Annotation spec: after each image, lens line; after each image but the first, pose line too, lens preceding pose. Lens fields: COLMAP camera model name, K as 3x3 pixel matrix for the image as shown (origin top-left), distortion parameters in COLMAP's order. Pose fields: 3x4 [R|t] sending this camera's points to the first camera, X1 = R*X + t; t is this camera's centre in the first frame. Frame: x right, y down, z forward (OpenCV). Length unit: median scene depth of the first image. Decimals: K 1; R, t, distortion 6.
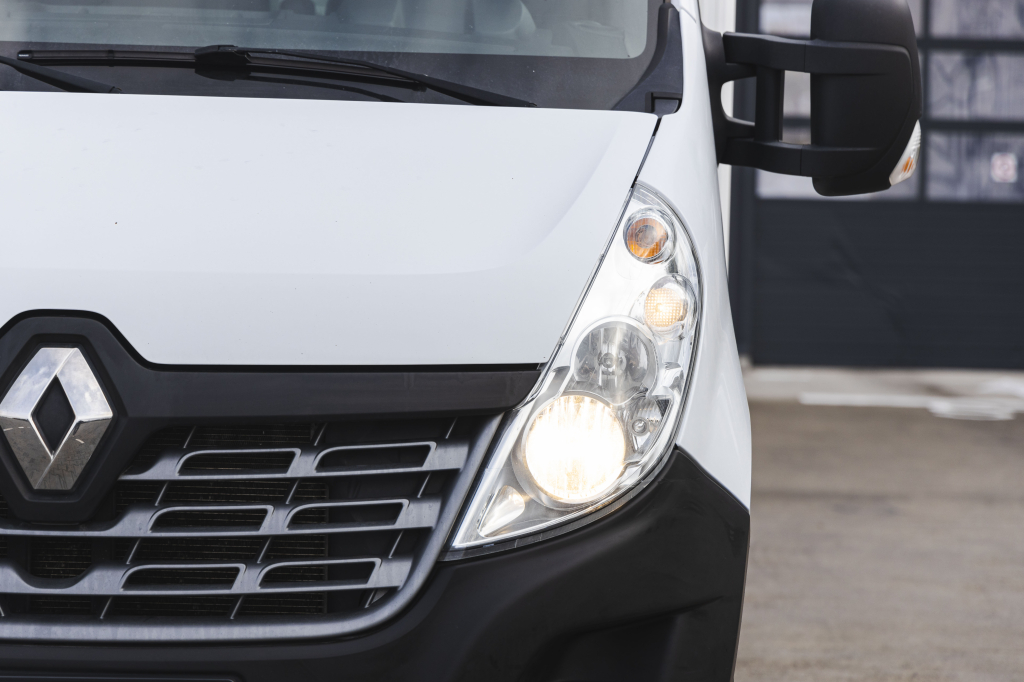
lens RADIAL K [[2948.2, 0, 512.0], [0, 2948.2, 341.0], [0, 0, 1]] dist [-0.320968, 0.215215]
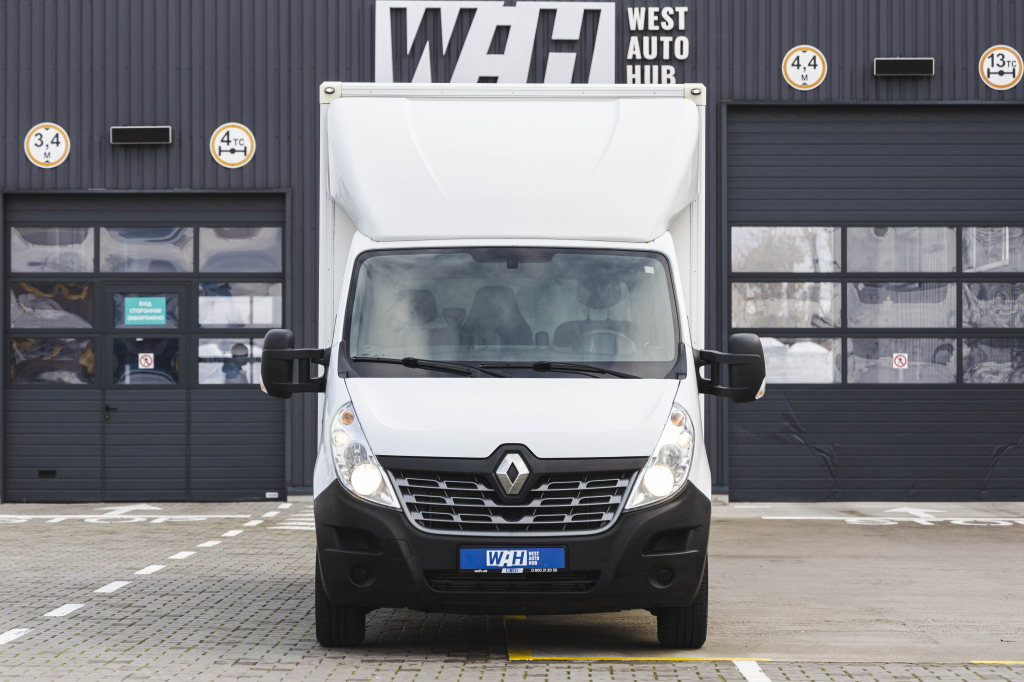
lens RADIAL K [[3164.6, 0, 512.0], [0, 3164.6, 341.0], [0, 0, 1]] dist [0.069875, 0.507821]
pose [[0.999766, -0.020464, 0.007023, -0.176922], [0.020836, 0.998109, -0.057822, 0.085692], [-0.005827, 0.057954, 0.998302, -2.766714]]
